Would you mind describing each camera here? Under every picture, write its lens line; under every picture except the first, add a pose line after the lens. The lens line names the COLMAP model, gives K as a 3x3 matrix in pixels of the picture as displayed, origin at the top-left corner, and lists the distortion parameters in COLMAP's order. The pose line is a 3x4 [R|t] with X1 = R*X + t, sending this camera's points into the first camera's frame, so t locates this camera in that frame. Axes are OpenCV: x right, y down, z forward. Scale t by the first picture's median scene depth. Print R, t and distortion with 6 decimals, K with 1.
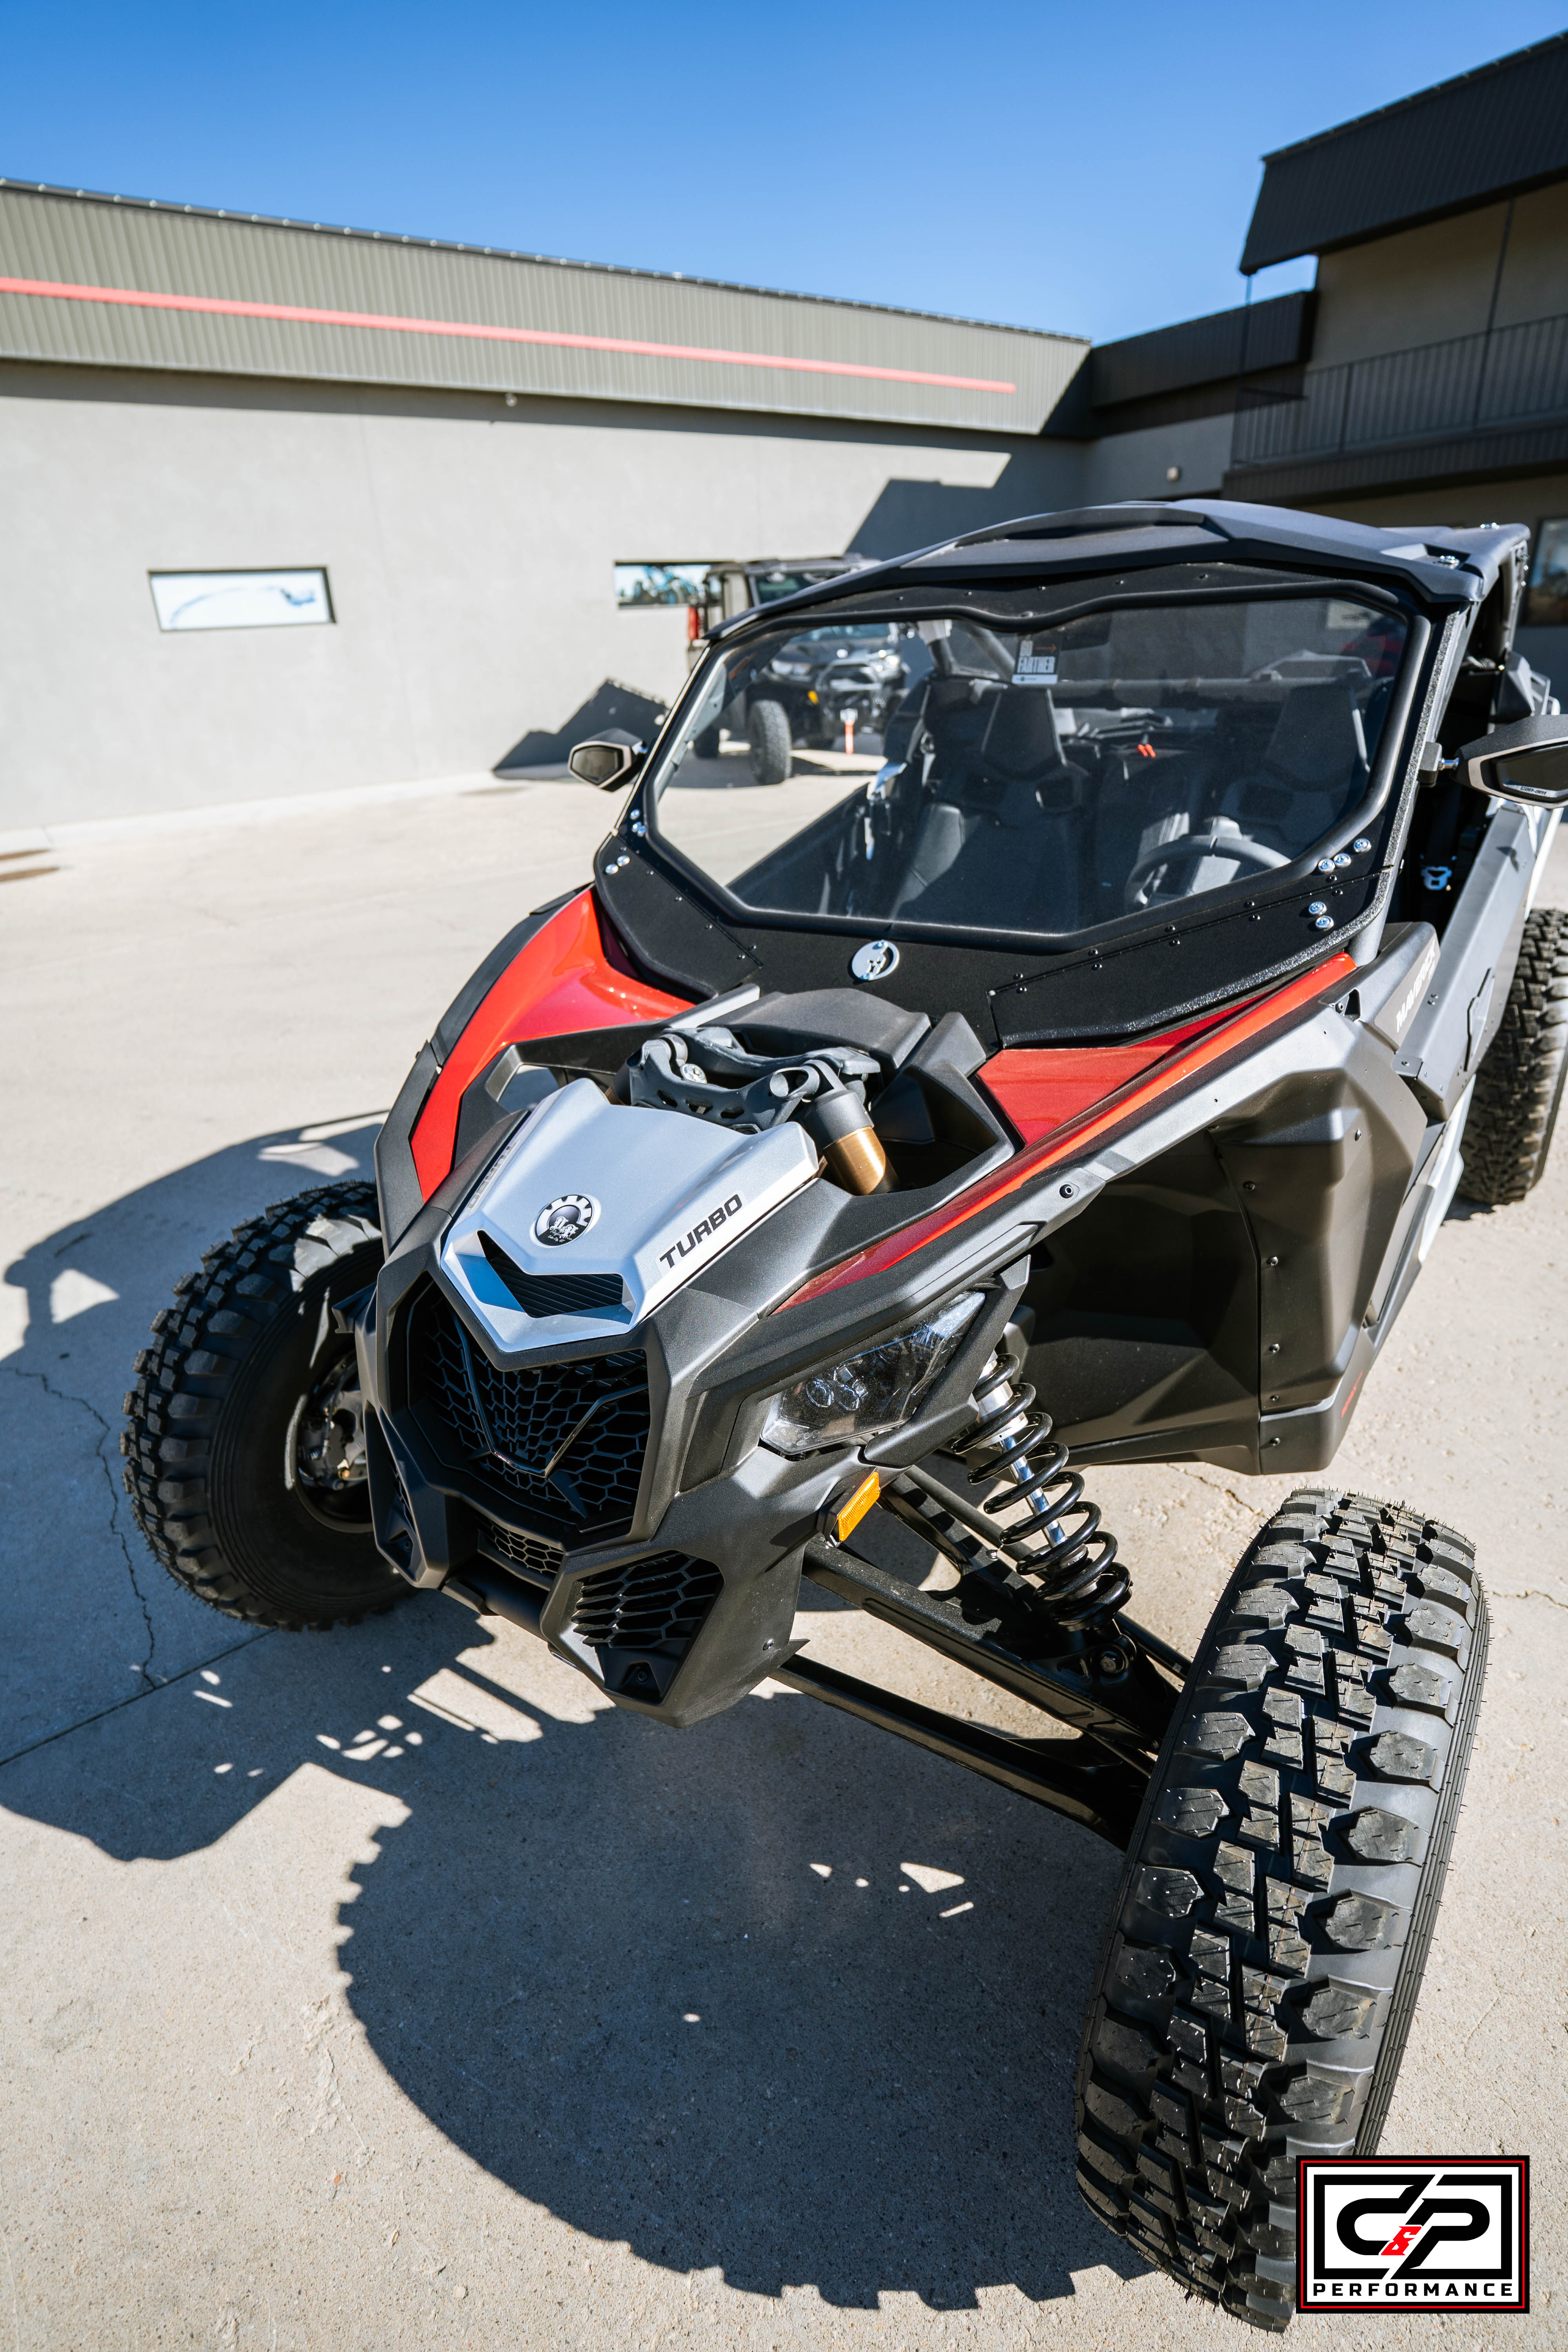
lens RADIAL K [[1154.3, 0, 780.3], [0, 1154.3, 1186.4], [0, 0, 1]] dist [-0.076260, 0.033885]
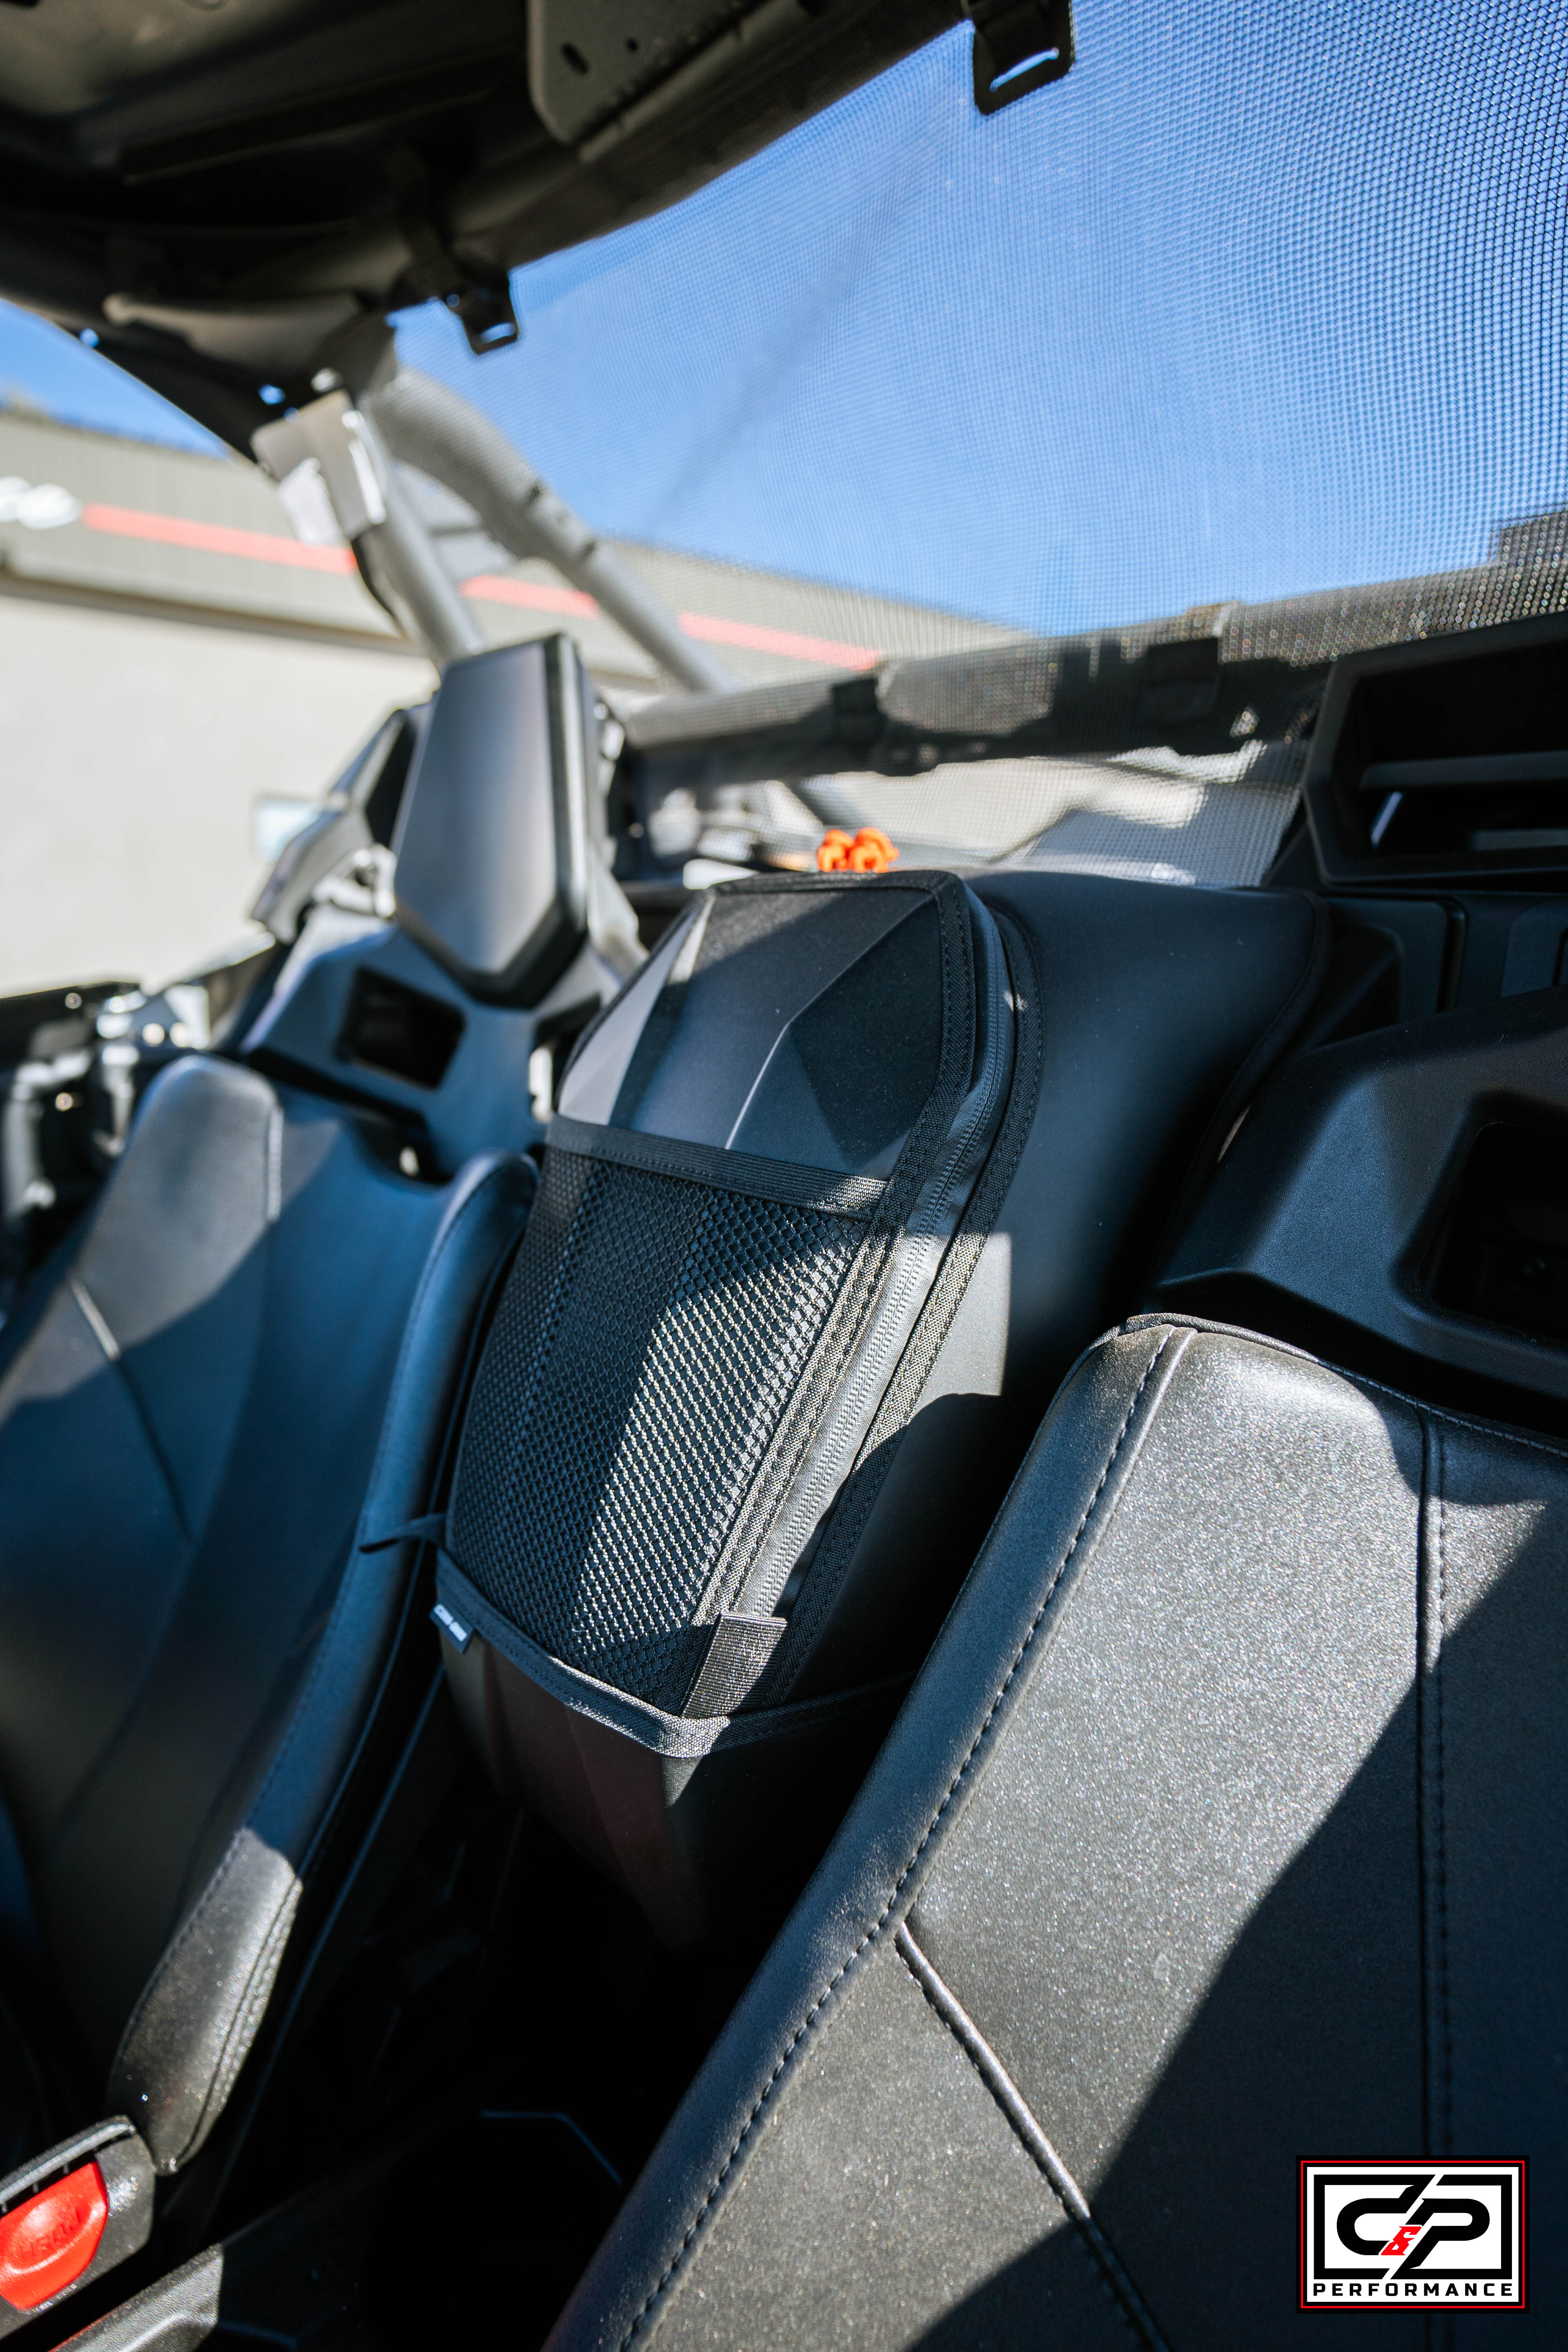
lens RADIAL K [[1156.8, 0, 739.8], [0, 1156.8, 1181.7], [0, 0, 1]] dist [-0.076855, 0.037893]
pose [[0.972279, 0.140588, -0.186837, 0.080866], [-0.184483, 0.952181, -0.243550, -0.067759], [0.143662, 0.271267, 0.951722, 0.196747]]
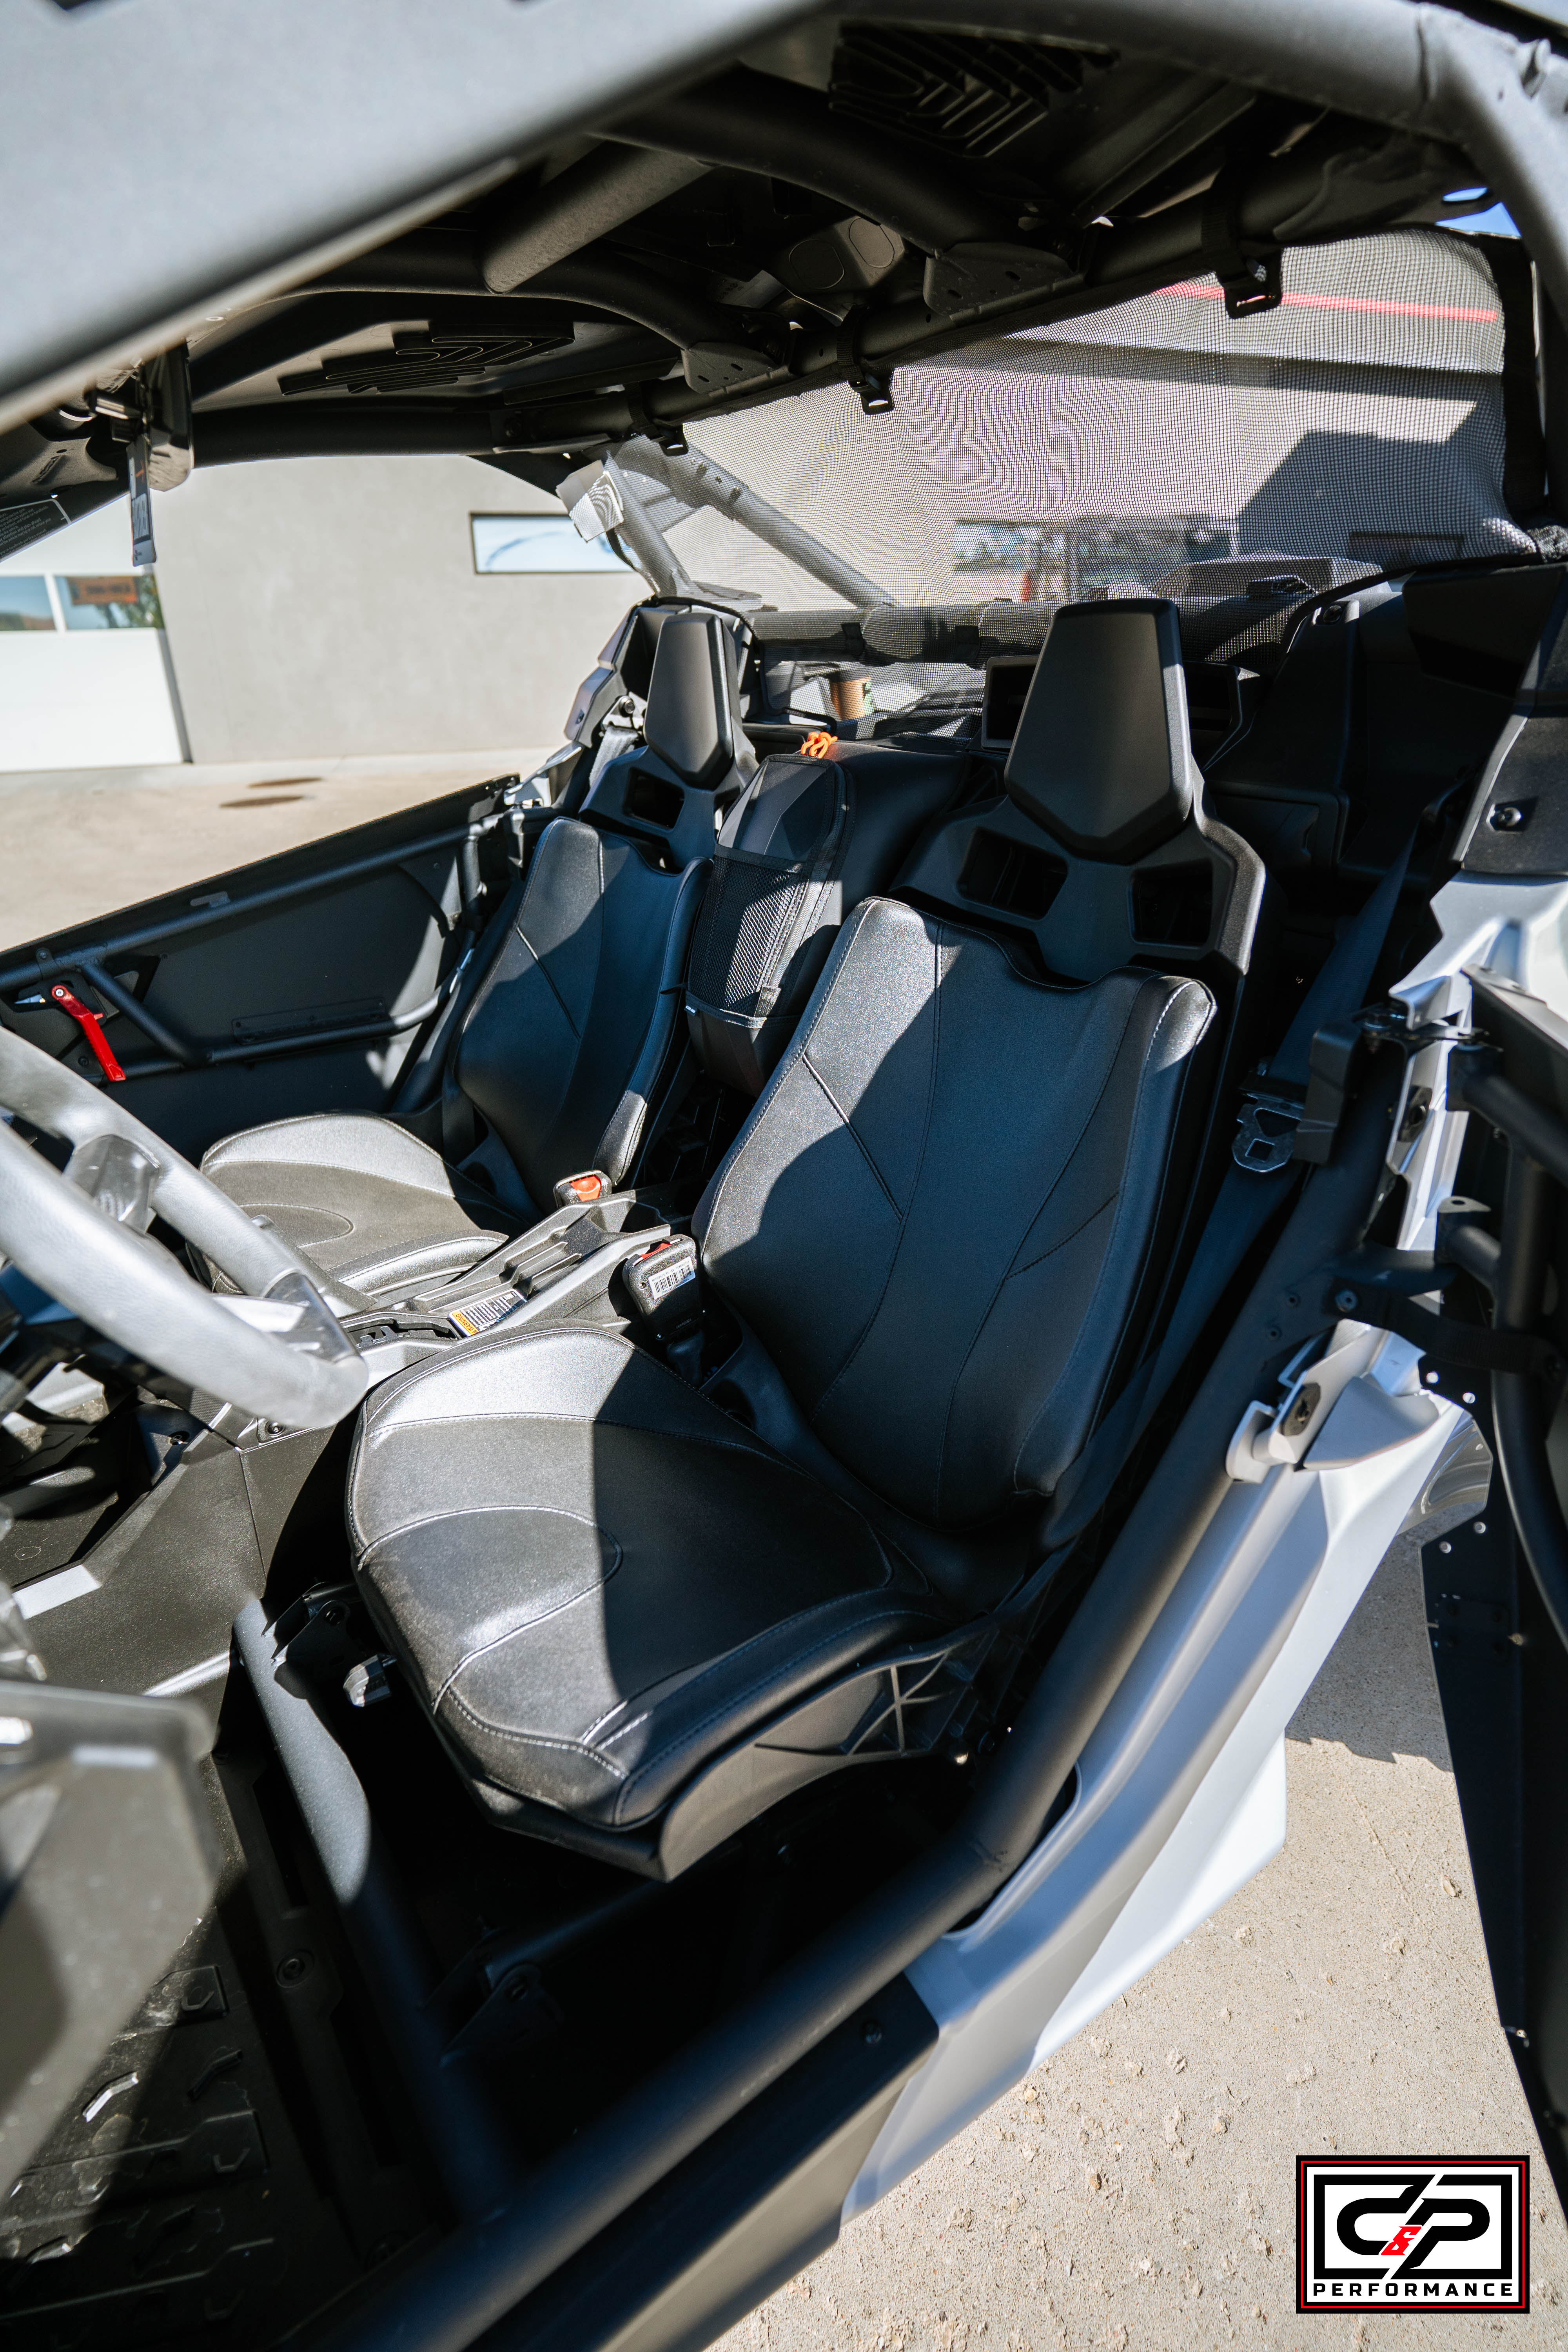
lens RADIAL K [[1154.3, 0, 780.3], [0, 1154.3, 1186.4], [0, 0, 1]] dist [-0.076260, 0.033885]
pose [[0.935931, 0.186812, -0.298554, 0.113771], [-0.181836, 0.982316, 0.044621, -0.050959], [0.301610, 0.012525, 0.953349, 0.125456]]
